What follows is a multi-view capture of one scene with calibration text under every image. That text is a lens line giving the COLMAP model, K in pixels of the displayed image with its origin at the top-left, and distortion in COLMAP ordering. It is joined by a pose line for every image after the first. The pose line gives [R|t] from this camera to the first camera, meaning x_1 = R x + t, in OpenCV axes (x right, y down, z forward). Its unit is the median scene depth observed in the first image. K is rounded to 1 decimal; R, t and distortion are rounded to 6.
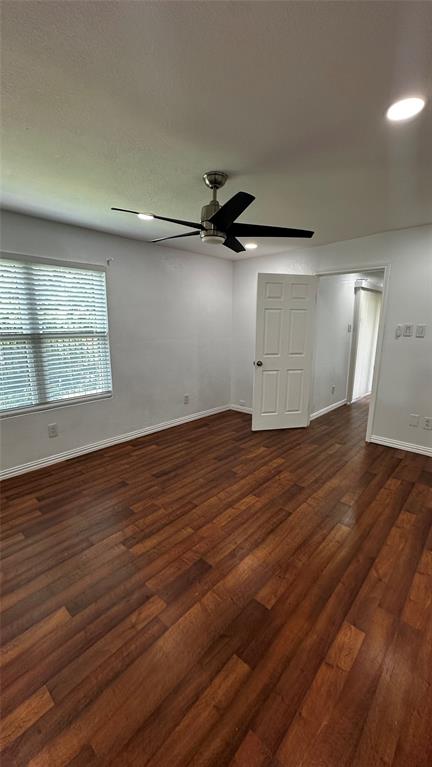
lens RADIAL K [[306.3, 0, 216.8], [0, 306.3, 385.2], [0, 0, 1]] dist [-0.001014, 0.000462]
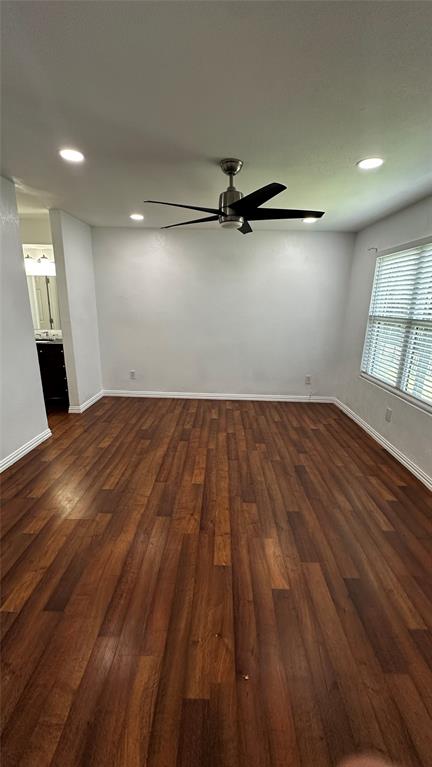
lens RADIAL K [[306.3, 0, 216.8], [0, 306.3, 385.2], [0, 0, 1]] dist [-0.001014, 0.000462]
pose [[-0.751287, 0.155785, -0.641326, 0.630540], [-0.157399, 0.901408, 0.403348, -0.310551], [0.640932, 0.403974, -0.652695, 1.494481]]
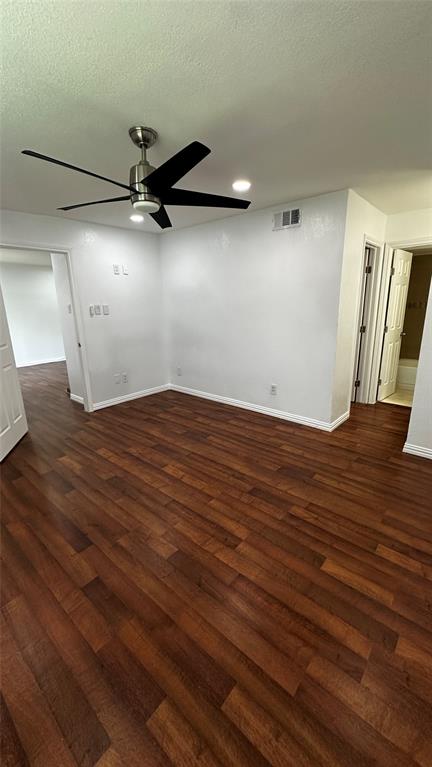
lens RADIAL K [[306.3, 0, 216.8], [0, 306.3, 385.2], [0, 0, 1]] dist [-0.001014, 0.000462]
pose [[-0.022727, -0.264176, 0.964207, -0.802351], [0.222331, 0.938969, 0.262501, -0.137587], [-0.974706, 0.220339, 0.037395, 0.697079]]
